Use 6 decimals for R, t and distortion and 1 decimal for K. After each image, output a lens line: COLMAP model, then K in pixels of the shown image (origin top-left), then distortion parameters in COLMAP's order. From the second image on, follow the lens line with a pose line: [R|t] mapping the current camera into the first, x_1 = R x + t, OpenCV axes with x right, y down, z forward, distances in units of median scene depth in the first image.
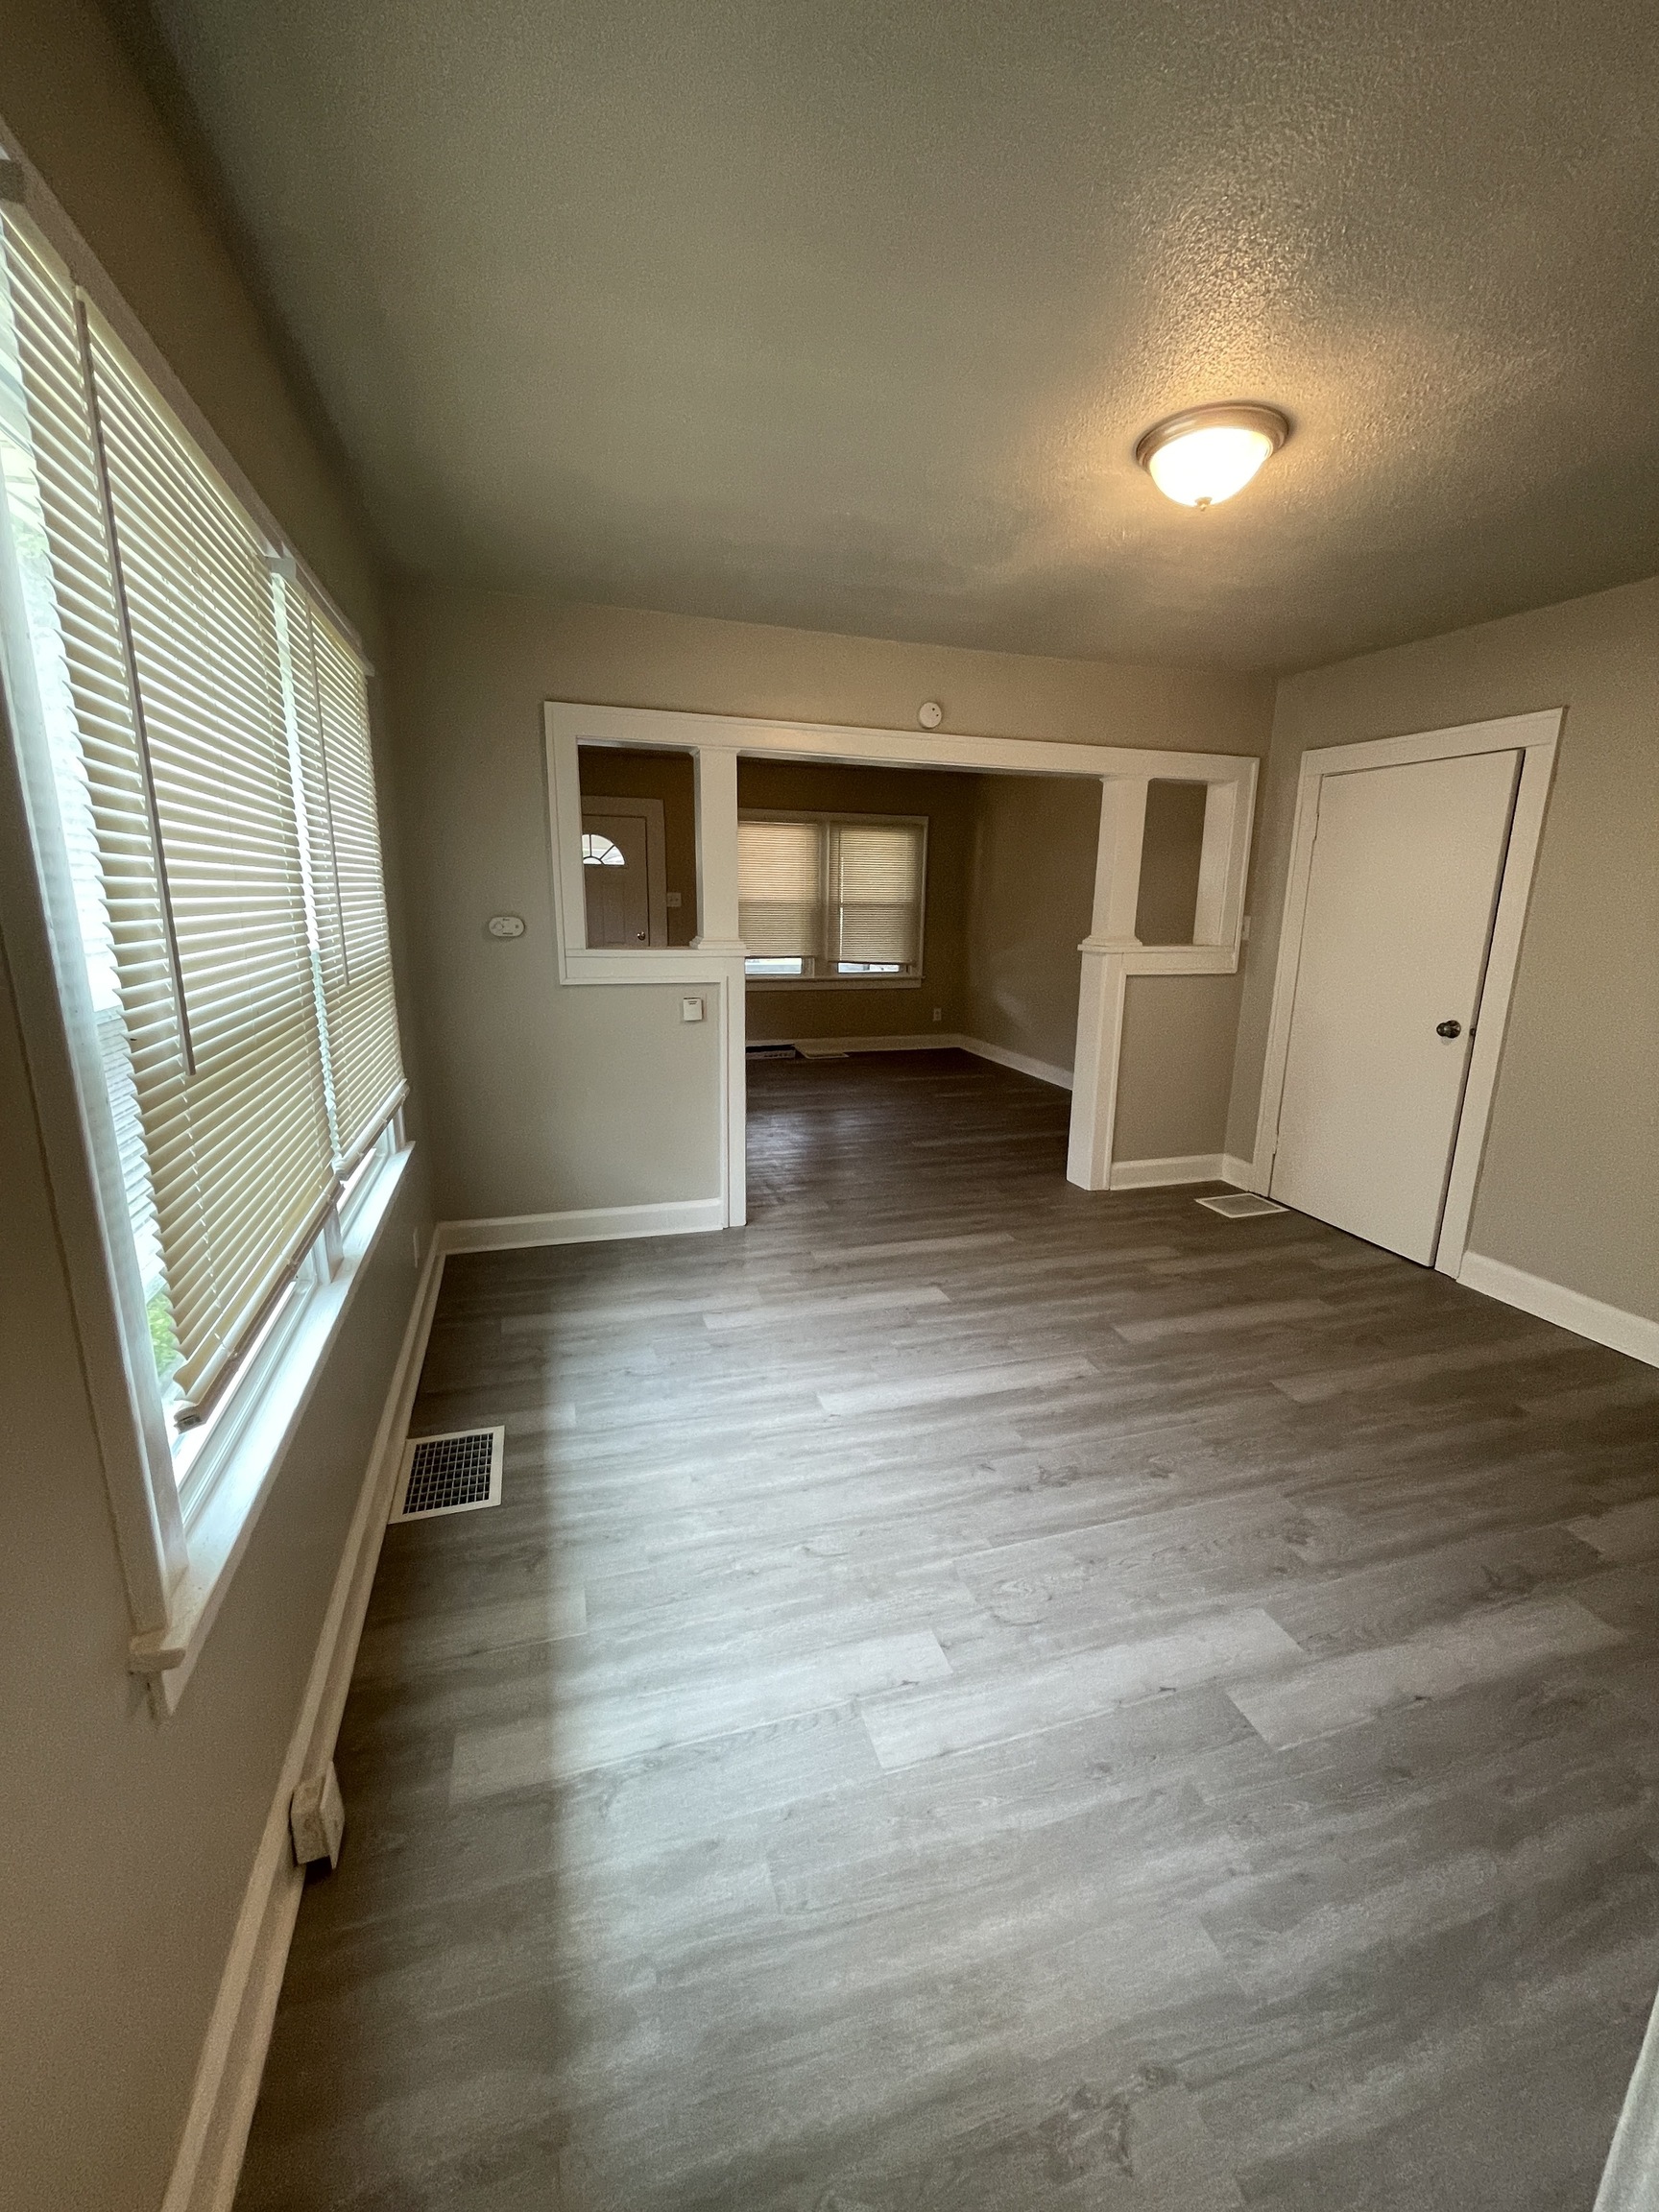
lens RADIAL K [[910.8, 0, 829.5], [0, 910.8, 1106.0], [0, 0, 1]] dist [-0.001034, -0.000088]
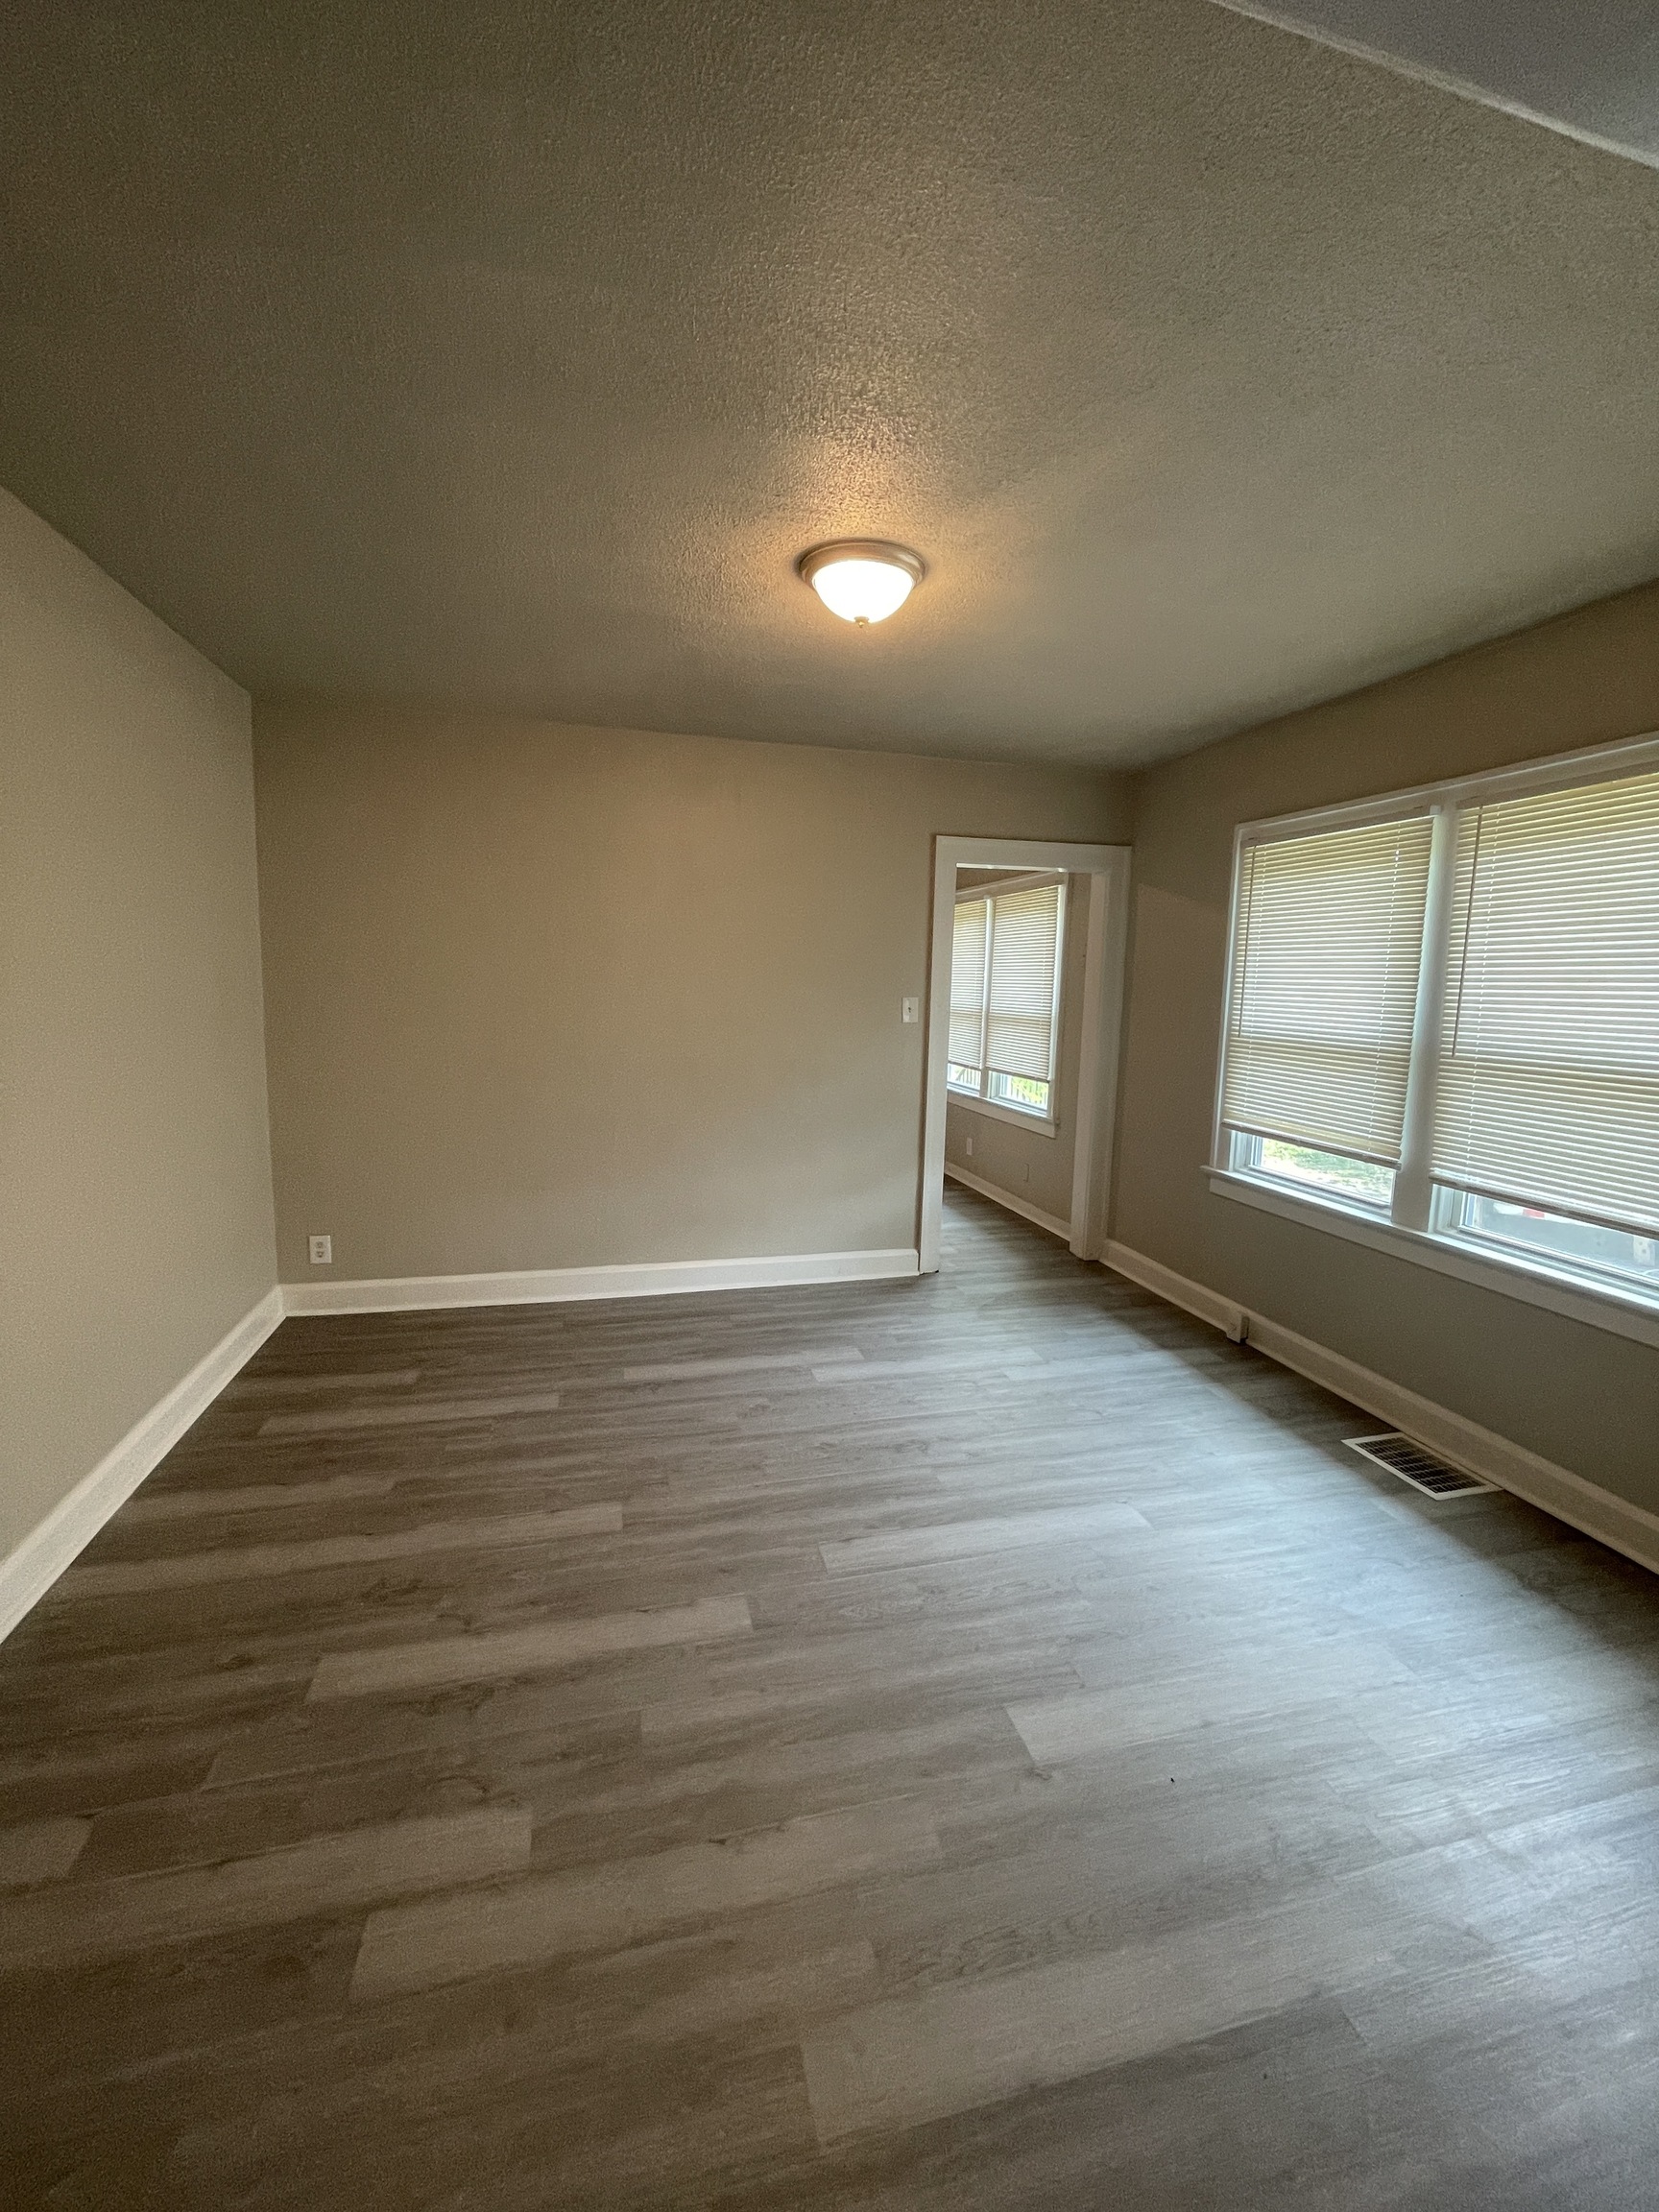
lens RADIAL K [[910.8, 0, 829.5], [0, 910.8, 1106.0], [0, 0, 1]] dist [-0.001034, -0.000088]
pose [[-0.997802, -0.050461, 0.042957, 0.323588], [-0.031555, 0.931798, 0.361603, -0.436261], [-0.058274, 0.359452, -0.931342, 1.916916]]
